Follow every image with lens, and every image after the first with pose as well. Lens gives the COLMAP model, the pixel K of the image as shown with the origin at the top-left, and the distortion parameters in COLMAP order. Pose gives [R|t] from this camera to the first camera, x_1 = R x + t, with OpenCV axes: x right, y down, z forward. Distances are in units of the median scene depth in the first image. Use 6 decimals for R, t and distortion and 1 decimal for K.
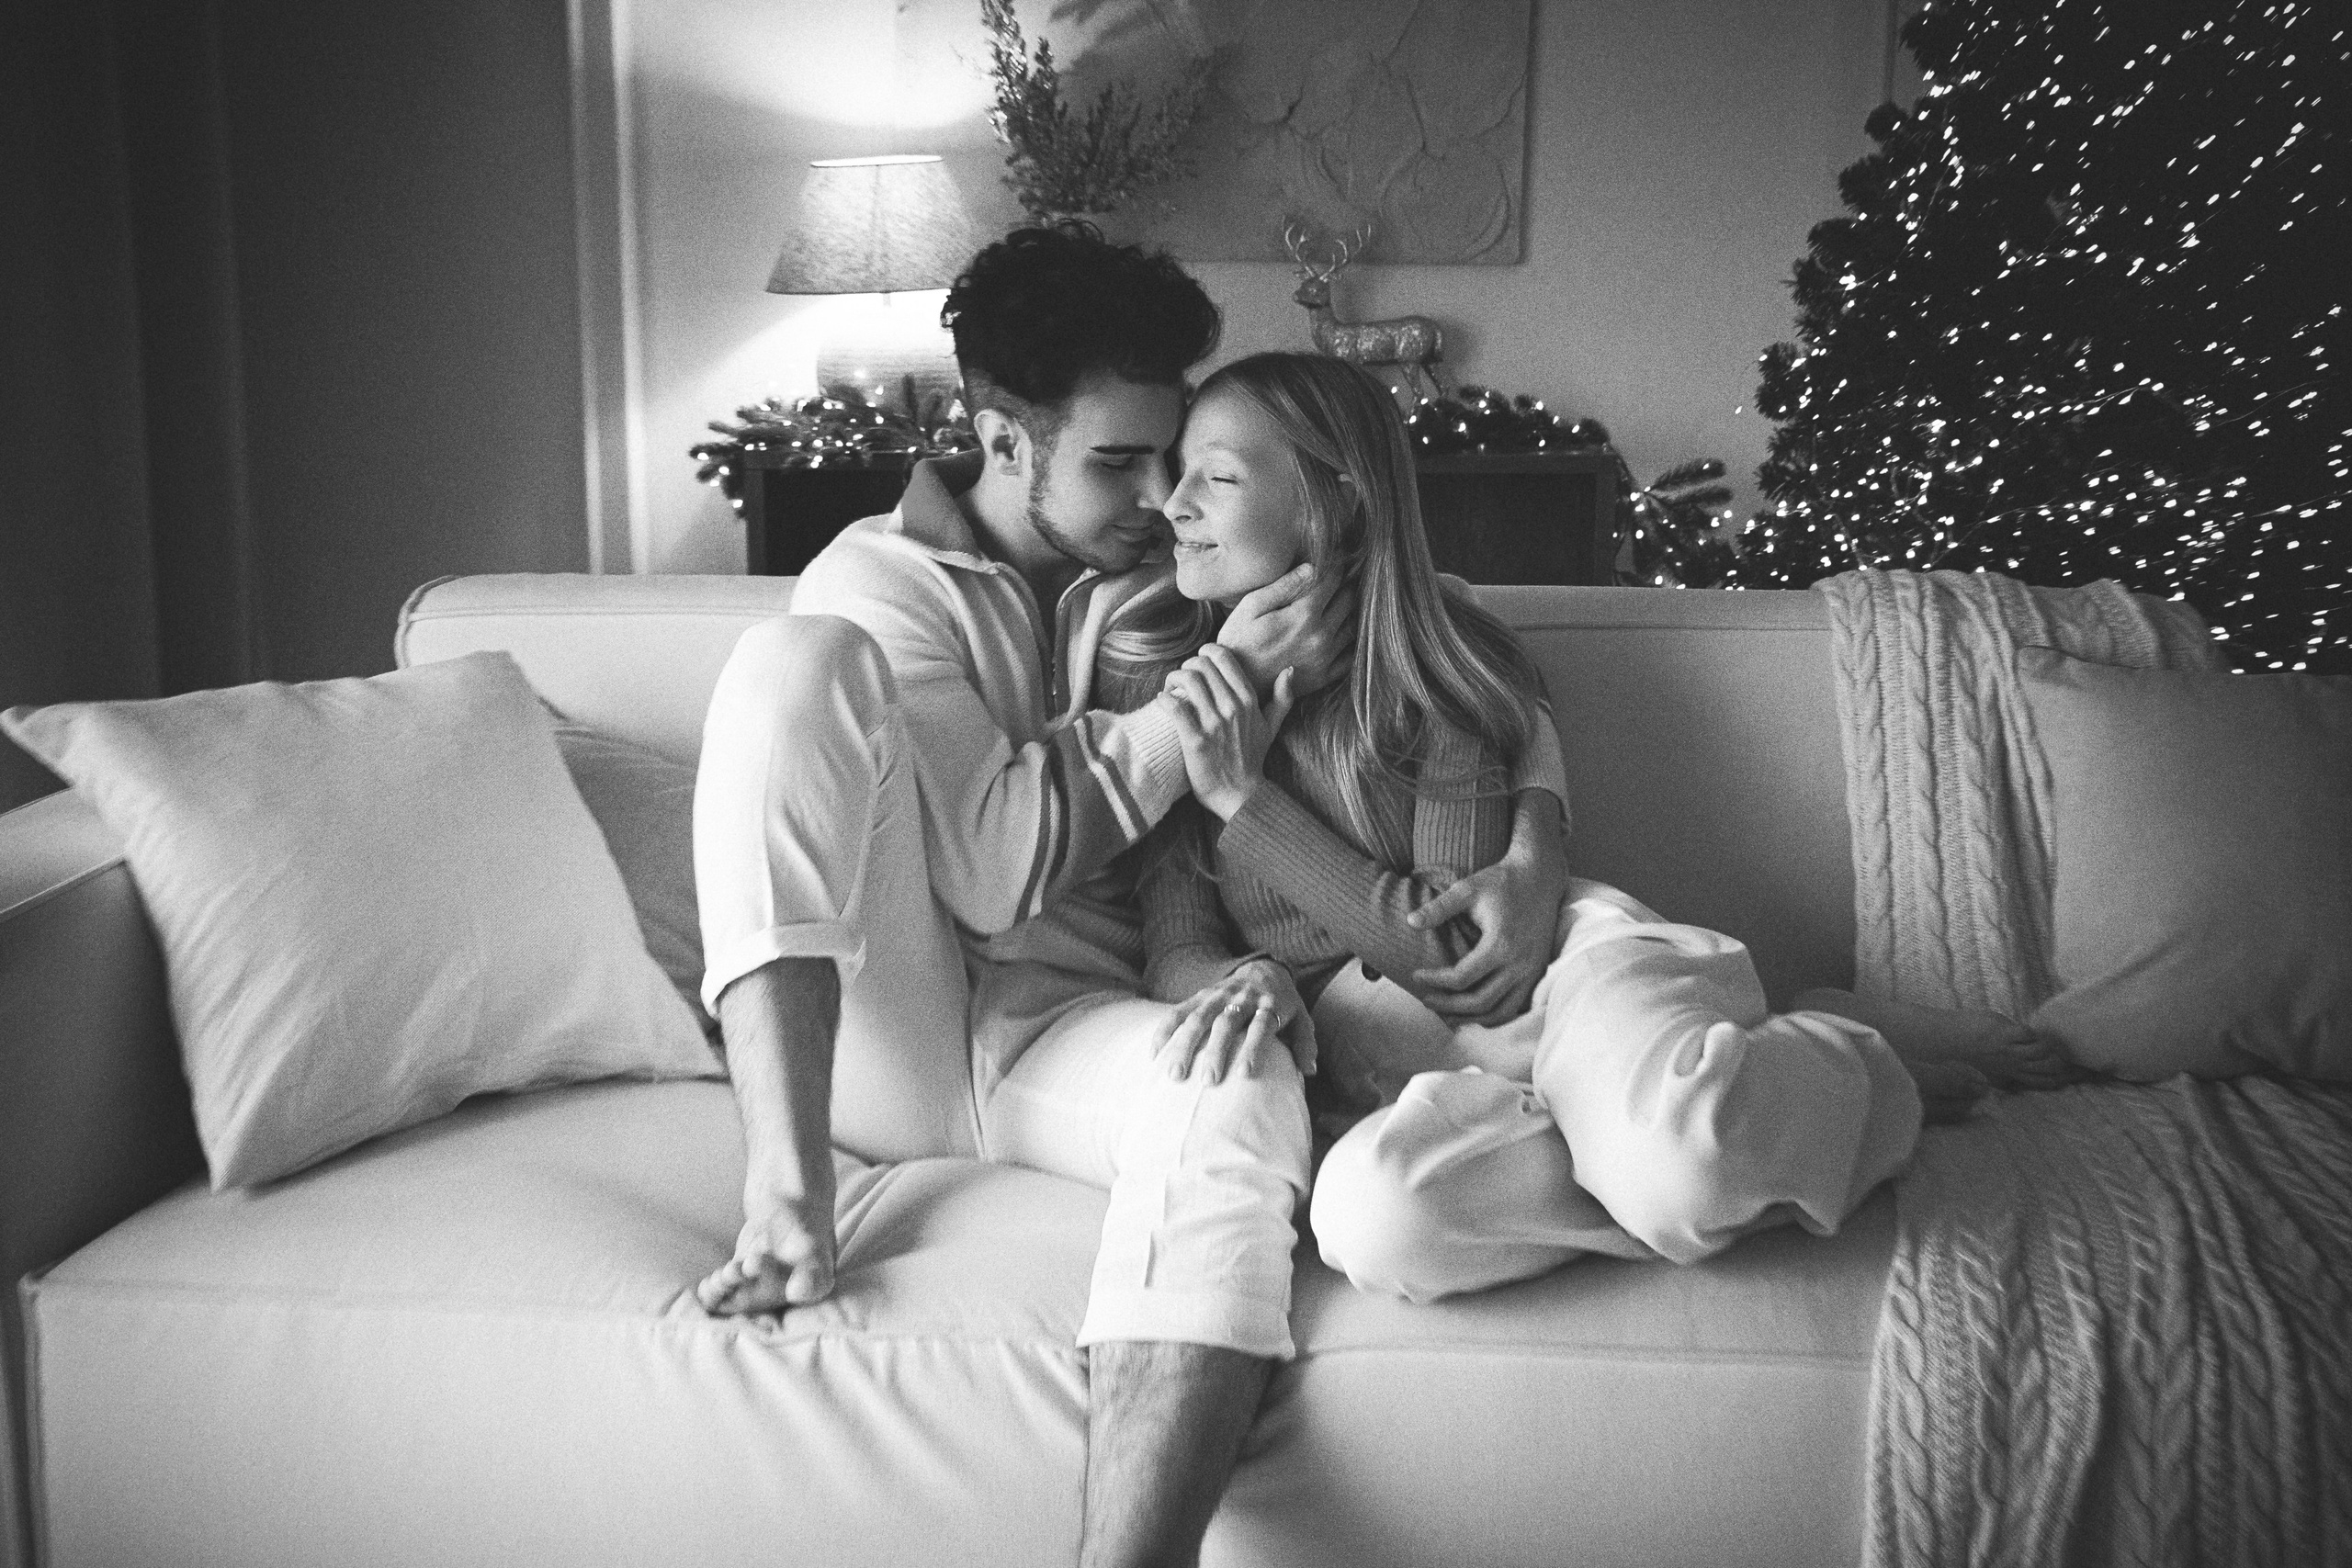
lens RADIAL K [[2724.1, 0, 1176.0], [0, 2724.1, 784.0], [0, 0, 1]] dist [-0.013171, 0.196918]
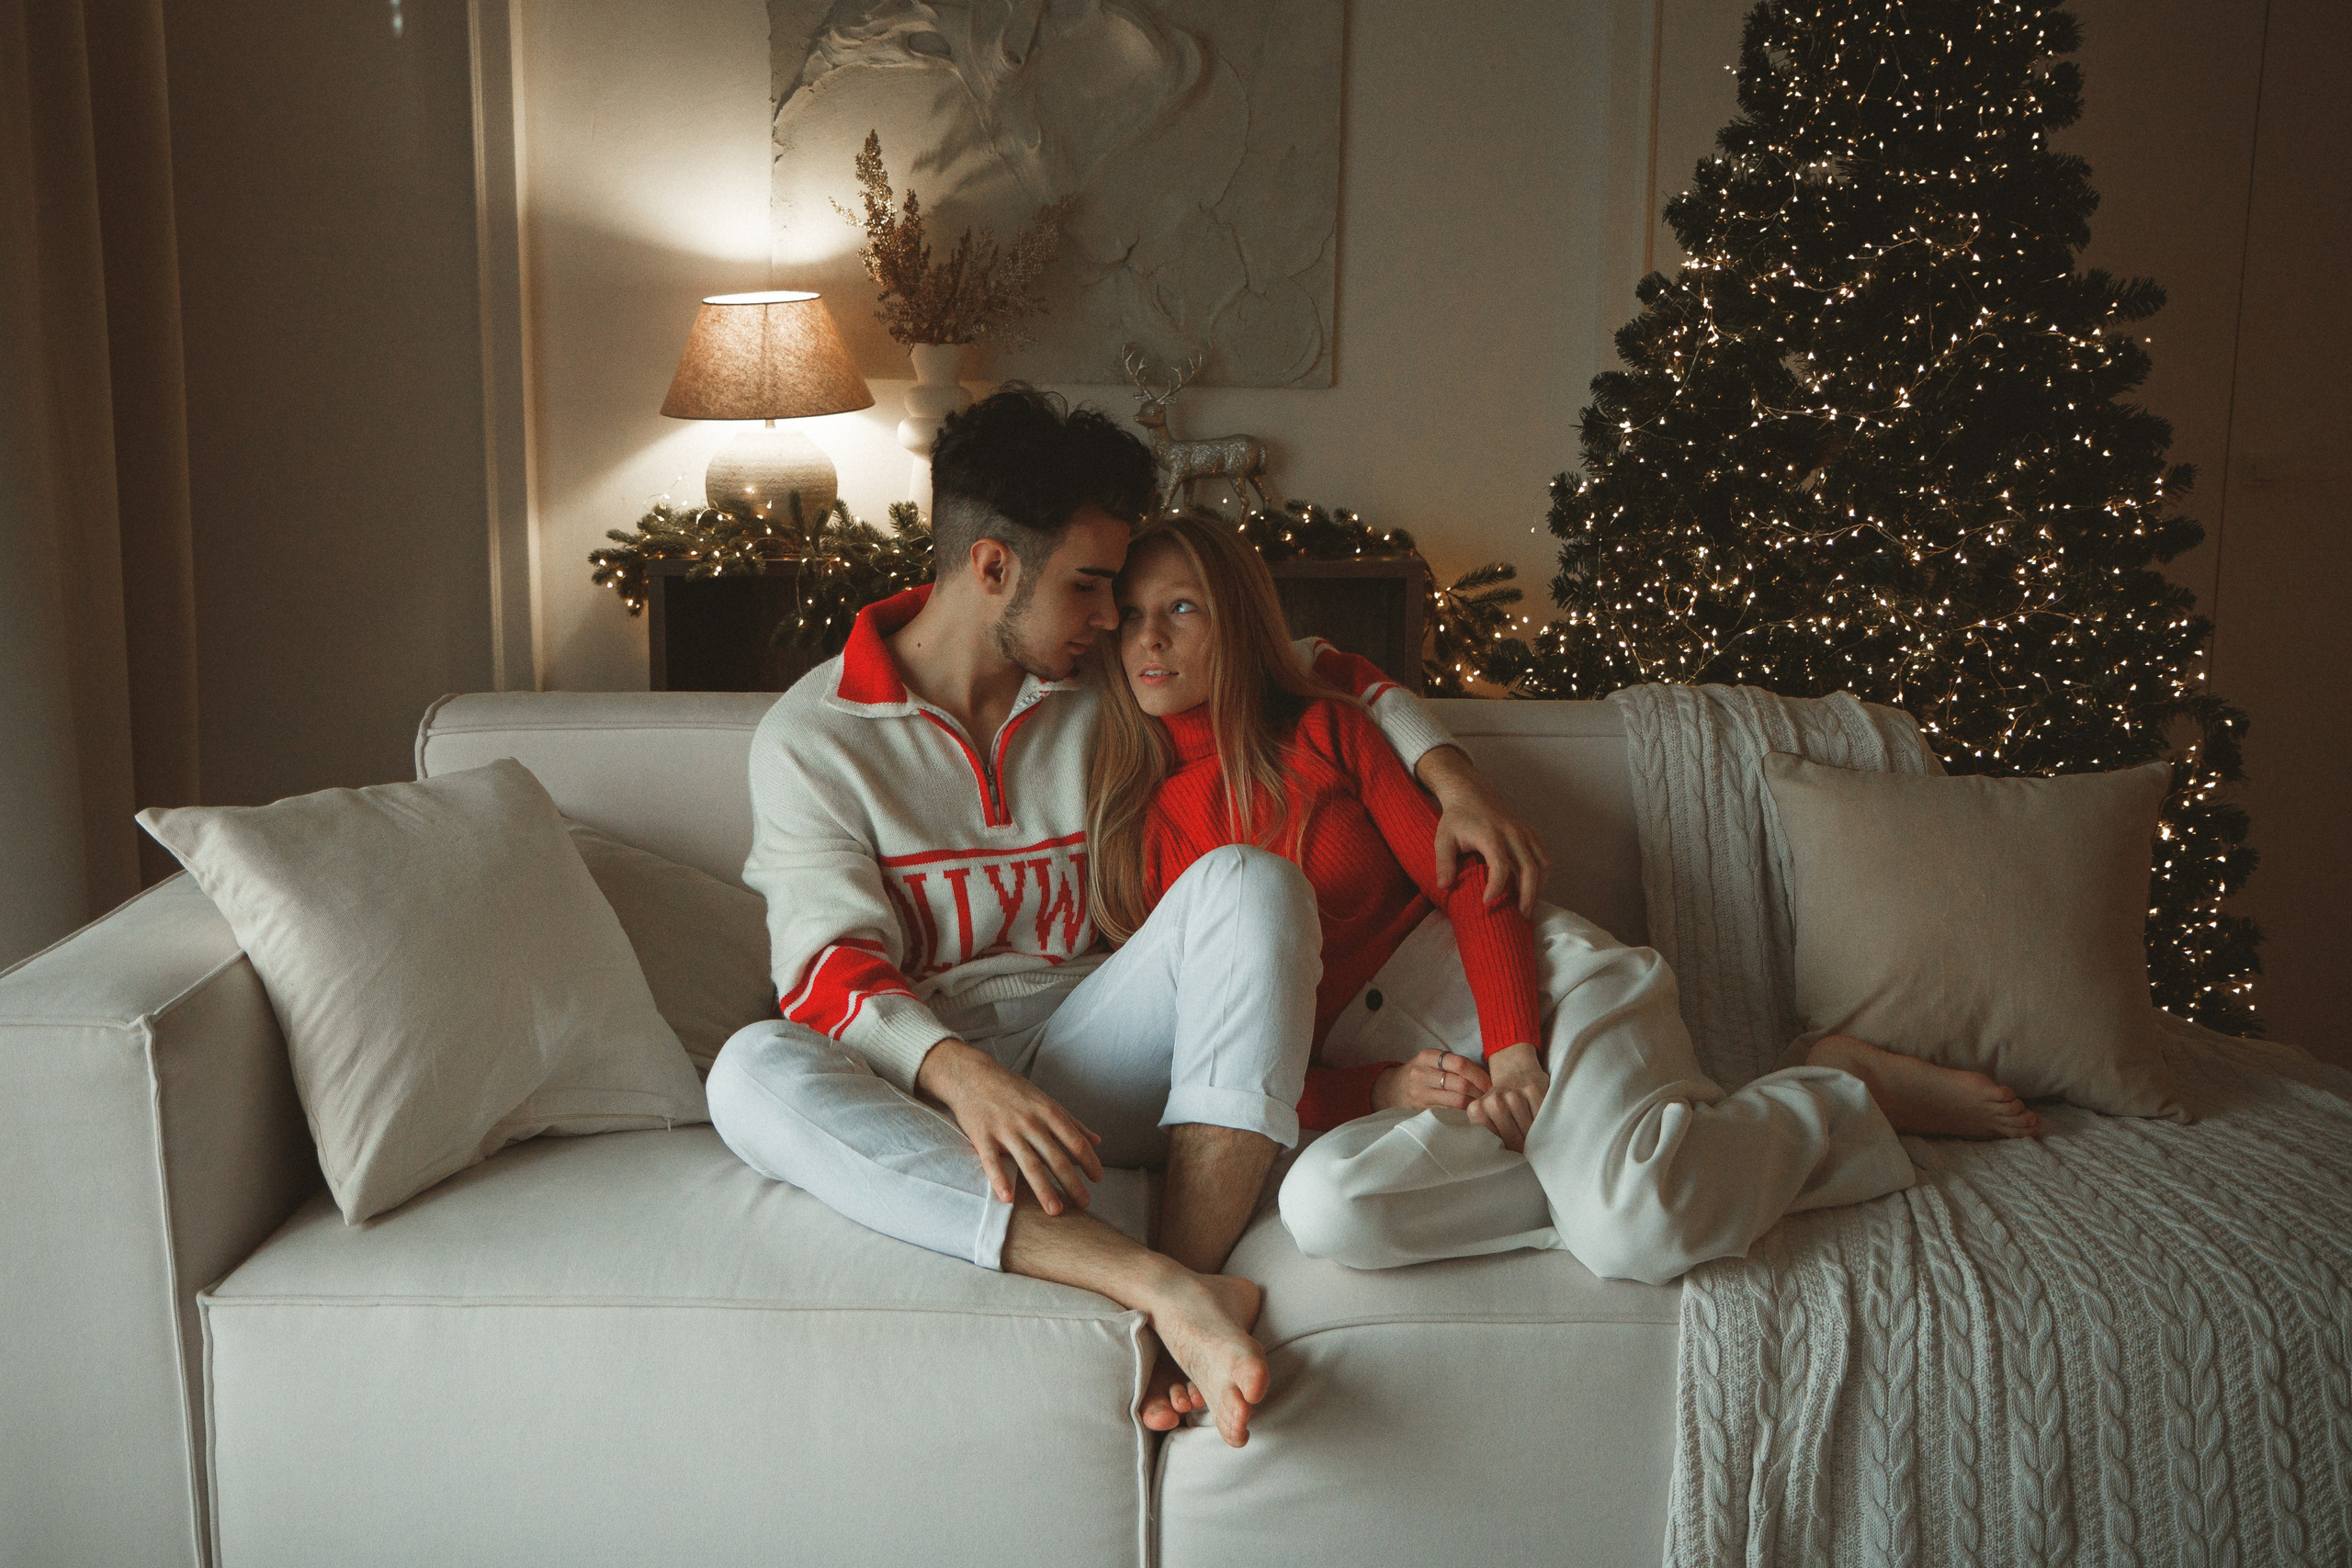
lens RADIAL K [[2759.8, 0, 1176.0], [0, 2759.8, 784.0], [0, 0, 1]] dist [-0.014055, 0.020016]
pose [[0.995721, -0.011172, 0.091730, -0.061275], [0.012358, 0.999847, -0.012381, -0.018241], [-0.091578, 0.013461, 0.995707, -0.176937]]
